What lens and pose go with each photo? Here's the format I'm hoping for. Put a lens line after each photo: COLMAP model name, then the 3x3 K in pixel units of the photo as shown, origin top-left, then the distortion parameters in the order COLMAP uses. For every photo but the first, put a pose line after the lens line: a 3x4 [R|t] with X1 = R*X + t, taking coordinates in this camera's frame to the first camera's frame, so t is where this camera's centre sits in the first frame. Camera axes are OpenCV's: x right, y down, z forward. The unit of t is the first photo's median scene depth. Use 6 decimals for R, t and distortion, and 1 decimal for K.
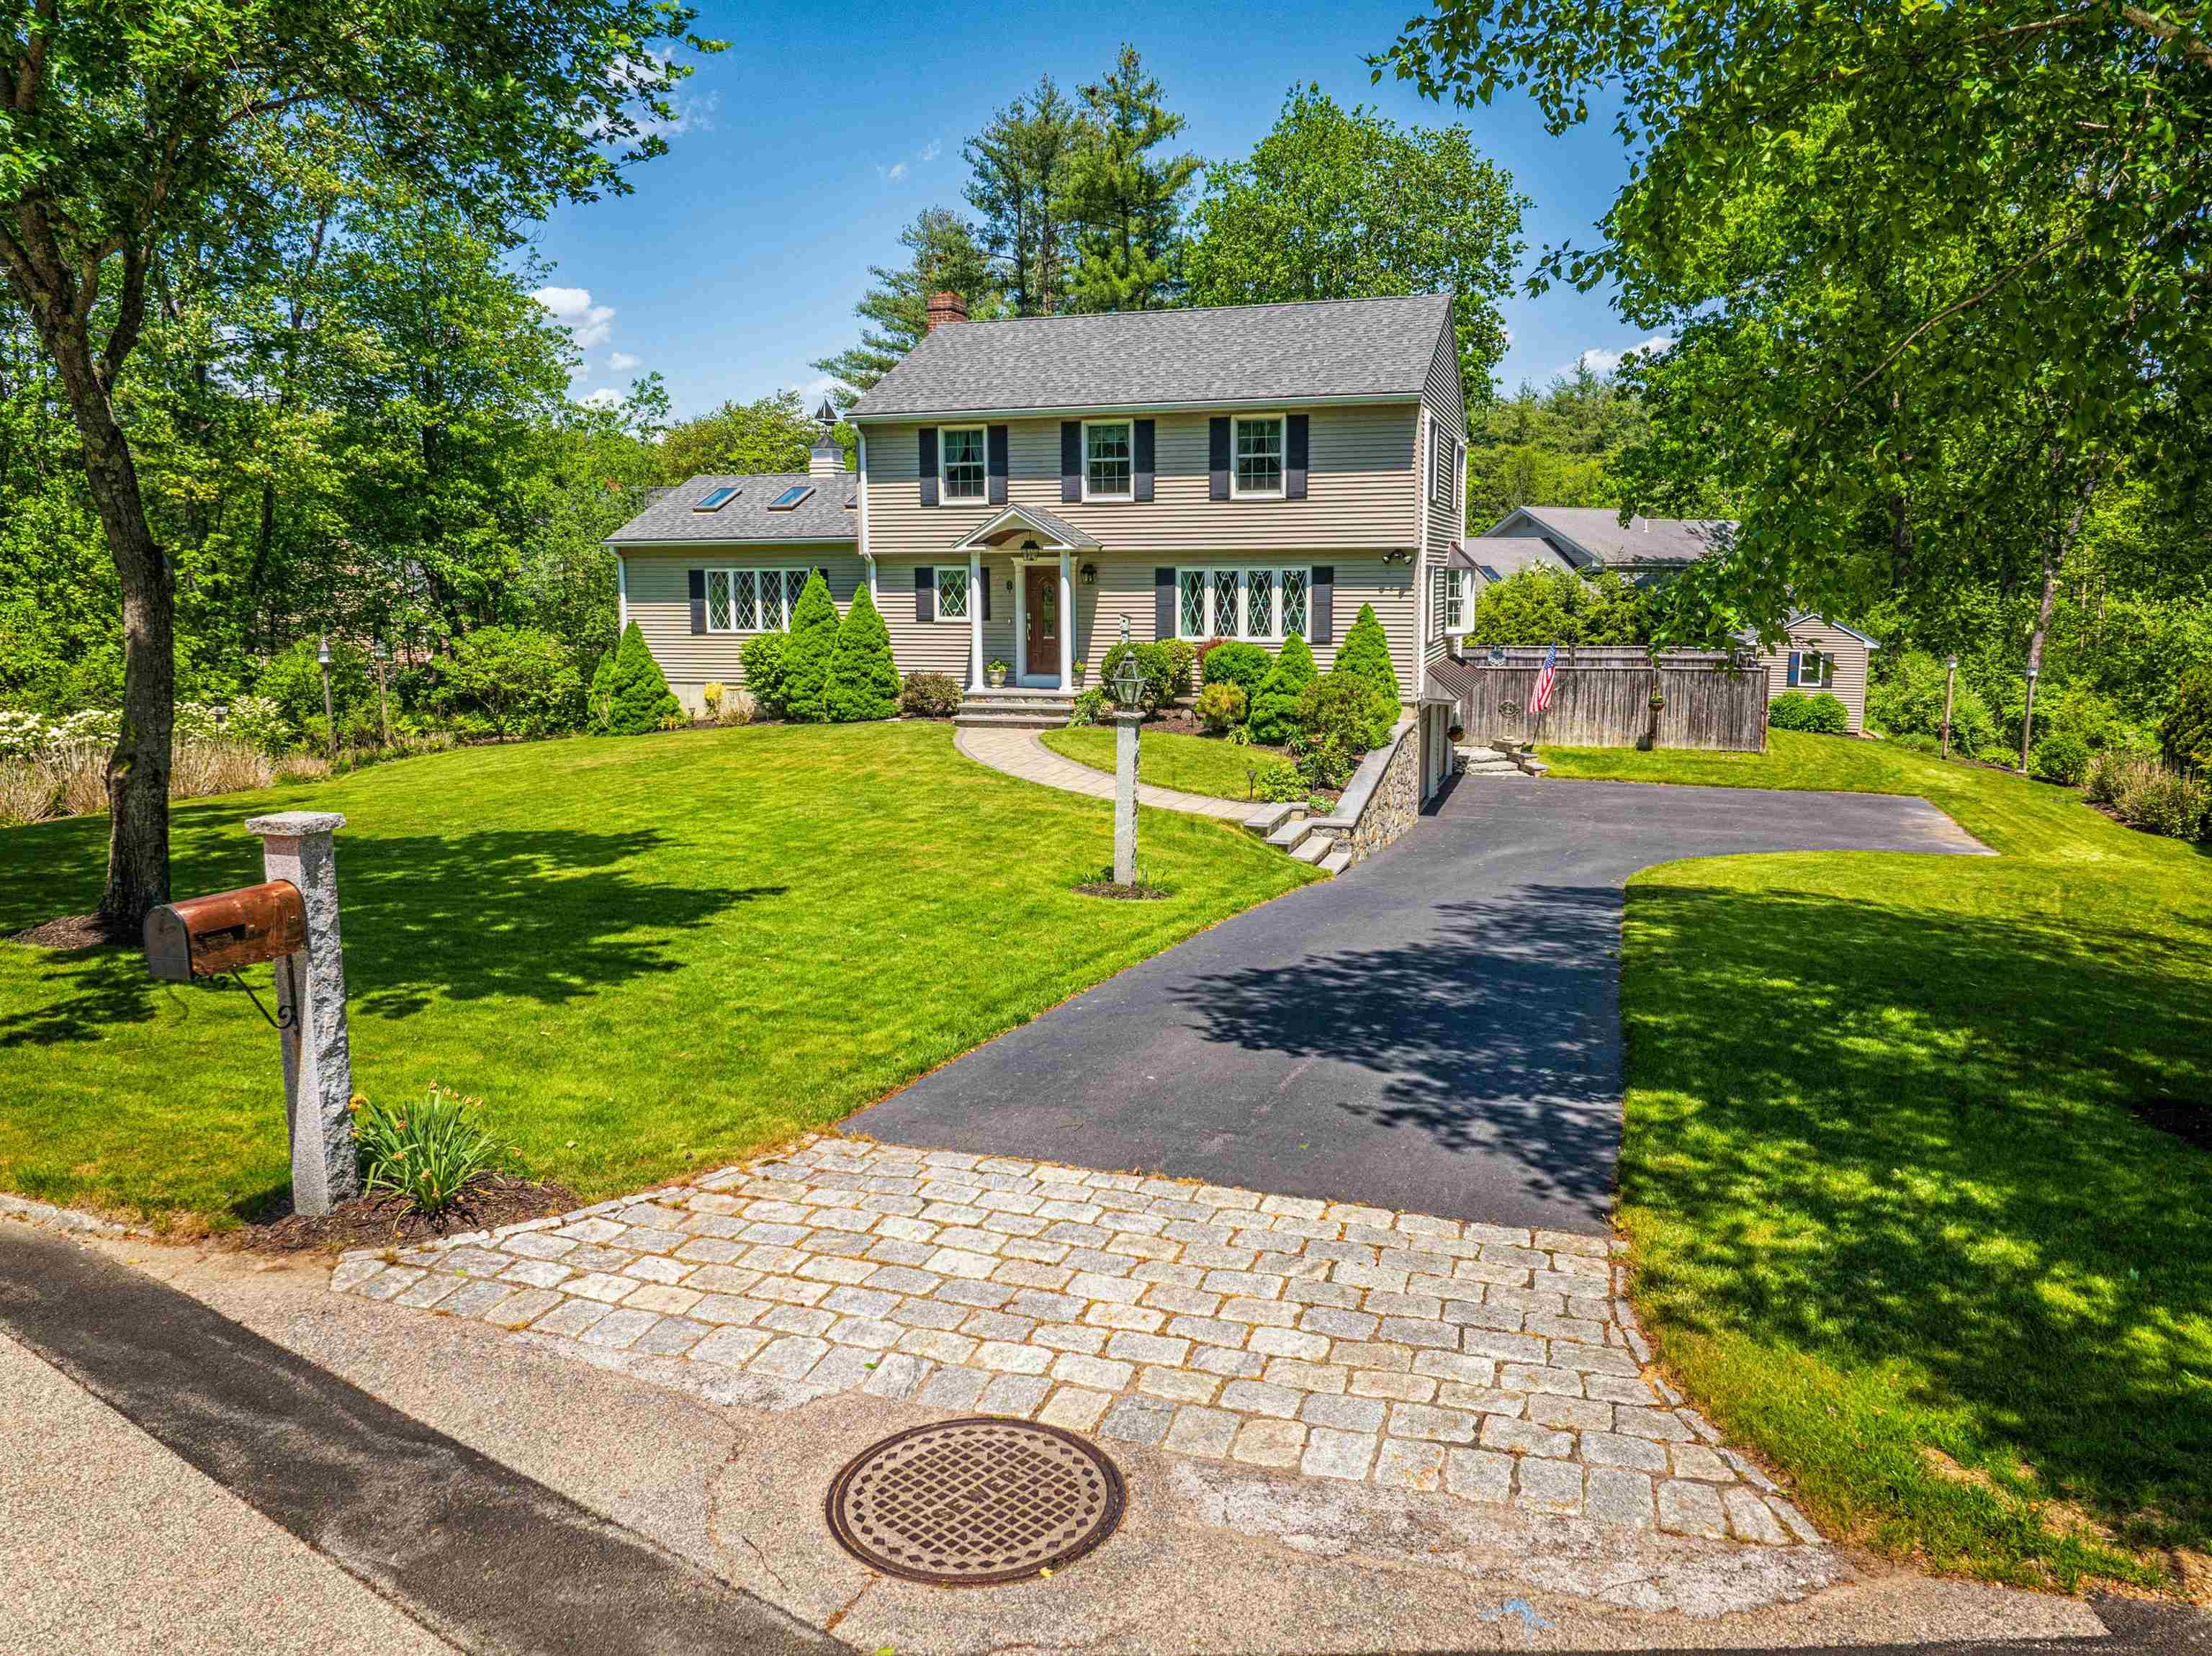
lens RADIAL K [[1519.7, 0, 1108.9], [0, 1519.7, 829.7], [0, 0, 1]] dist [0.014003, 0.004338]
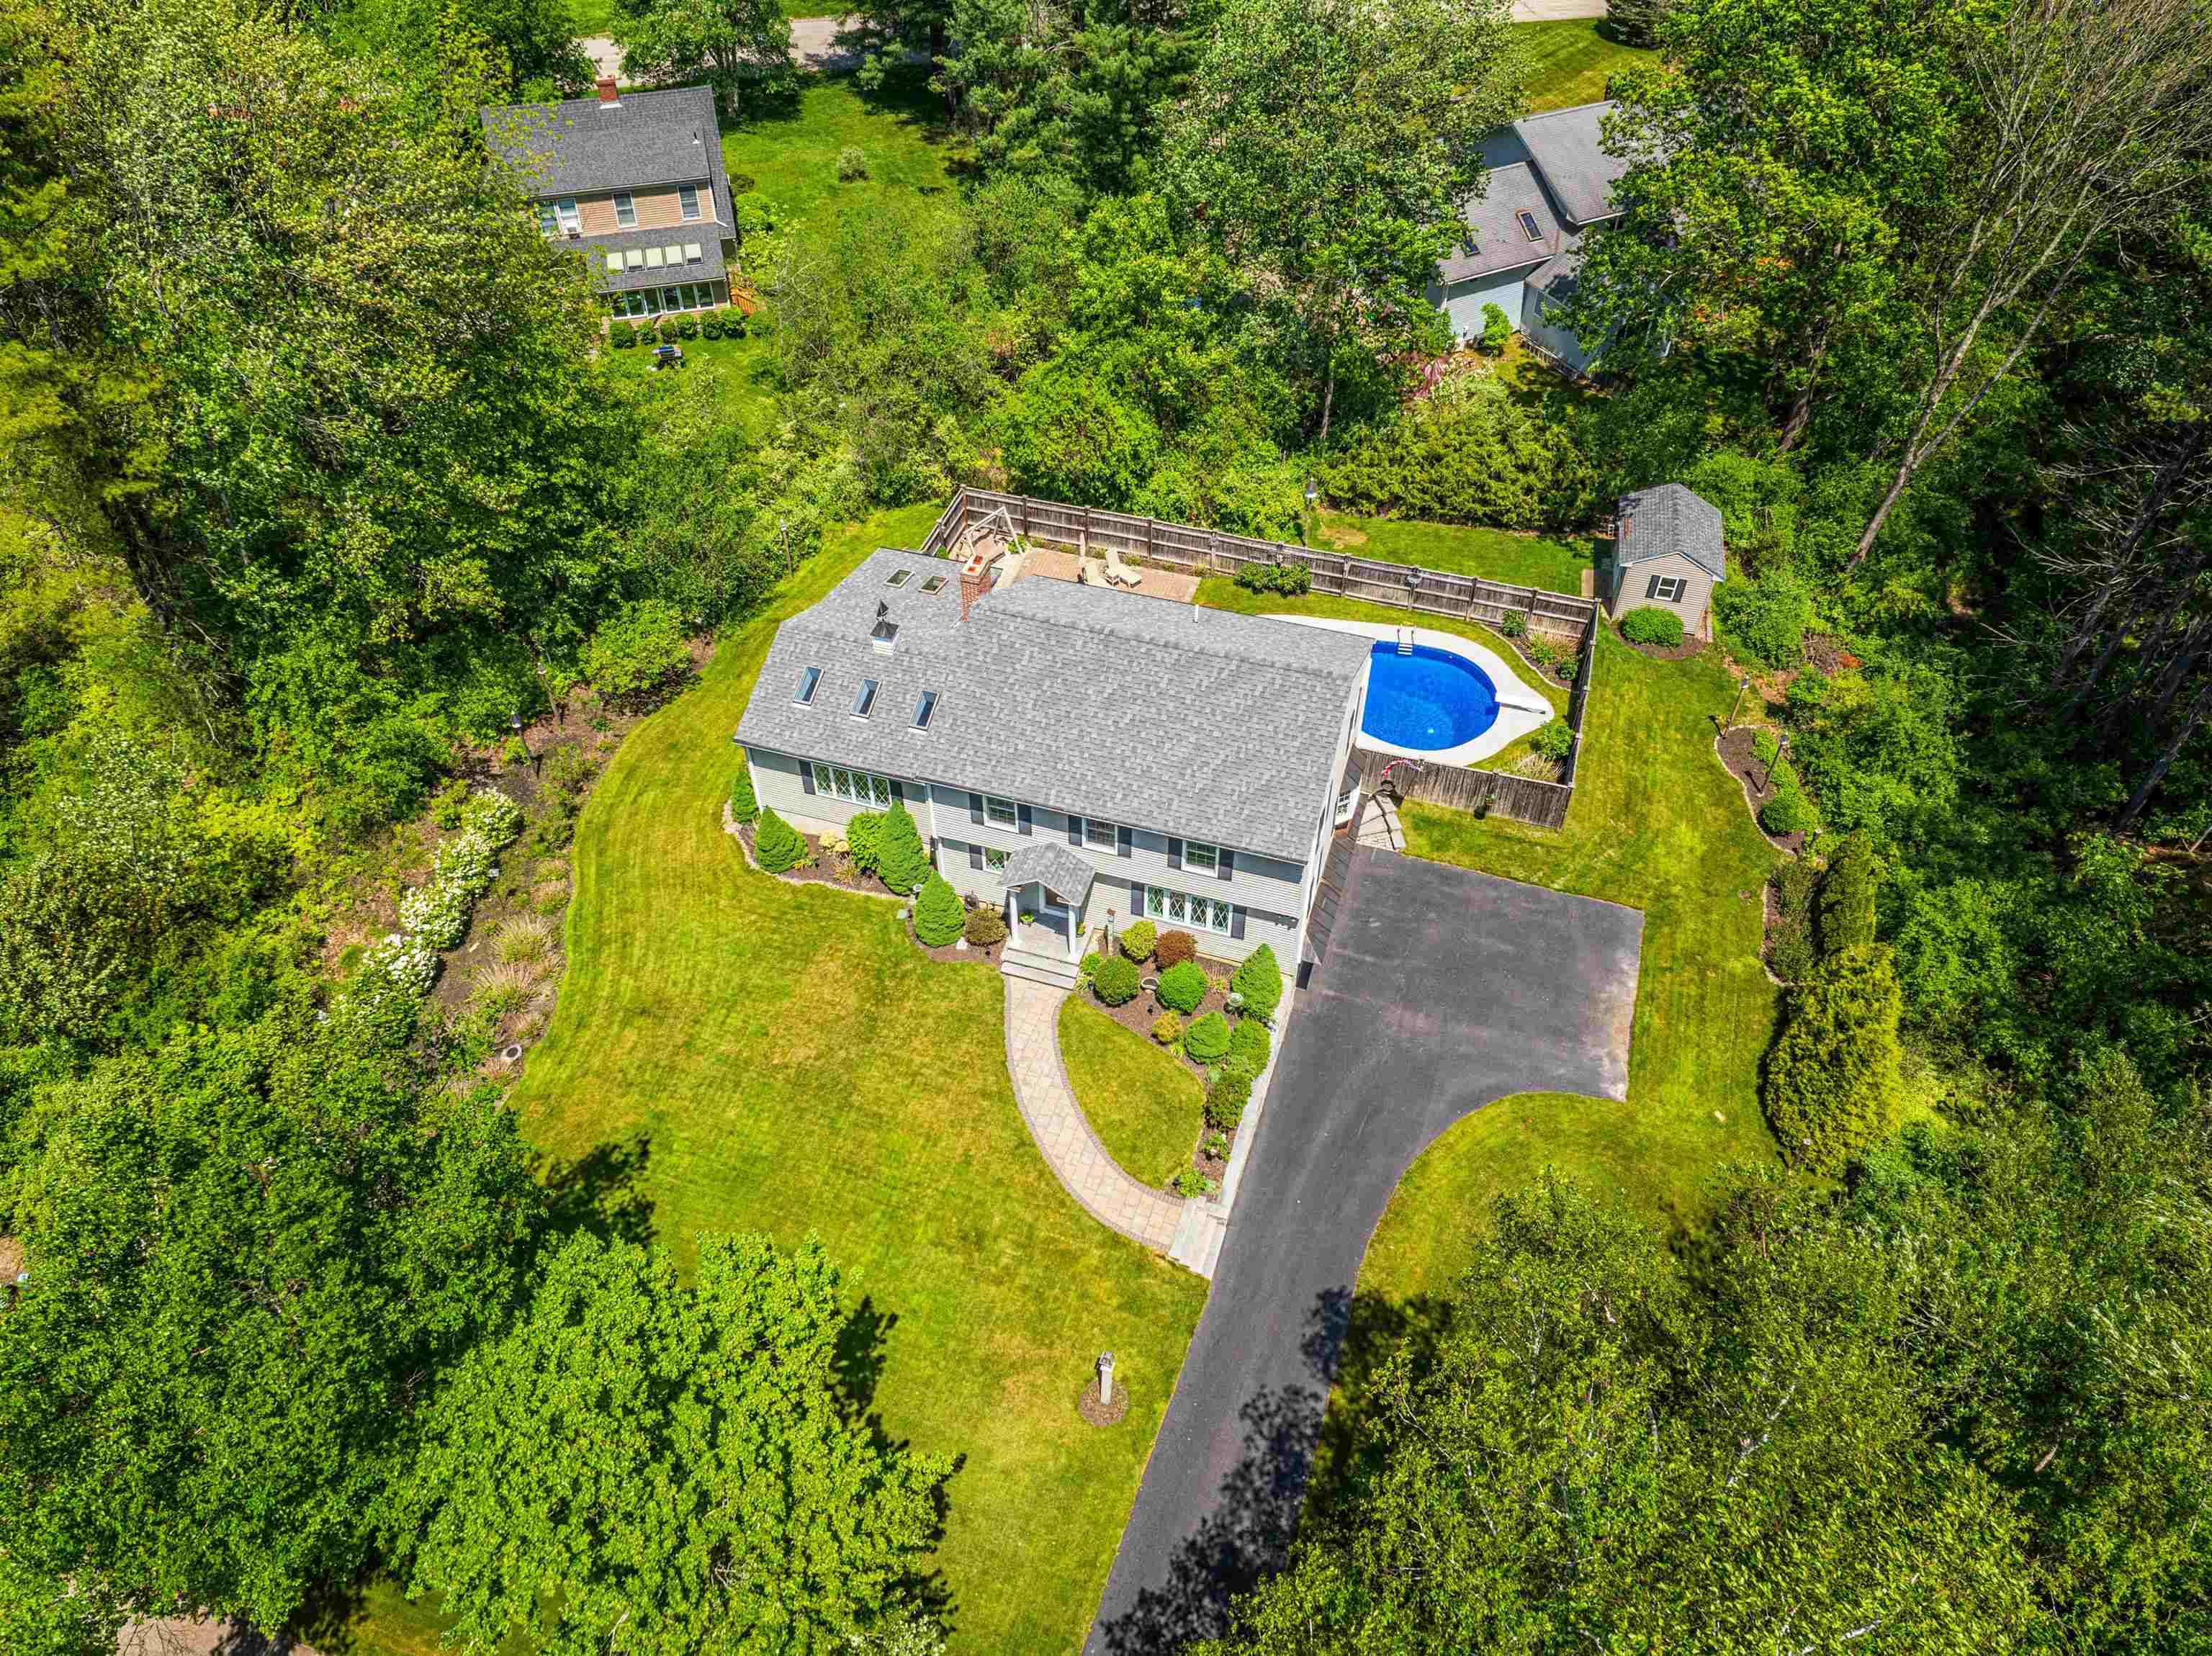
lens RADIAL K [[1519.7, 0, 1104.1], [0, 1519.7, 823.0], [0, 0, 1]] dist [0.014003, 0.004338]
pose [[0.999996, 0.001009, 0.002584, -0.000647], [-0.002329, 0.811637, 0.584158, -1.041599], [-0.001508, -0.584161, 0.811636, -0.180160]]
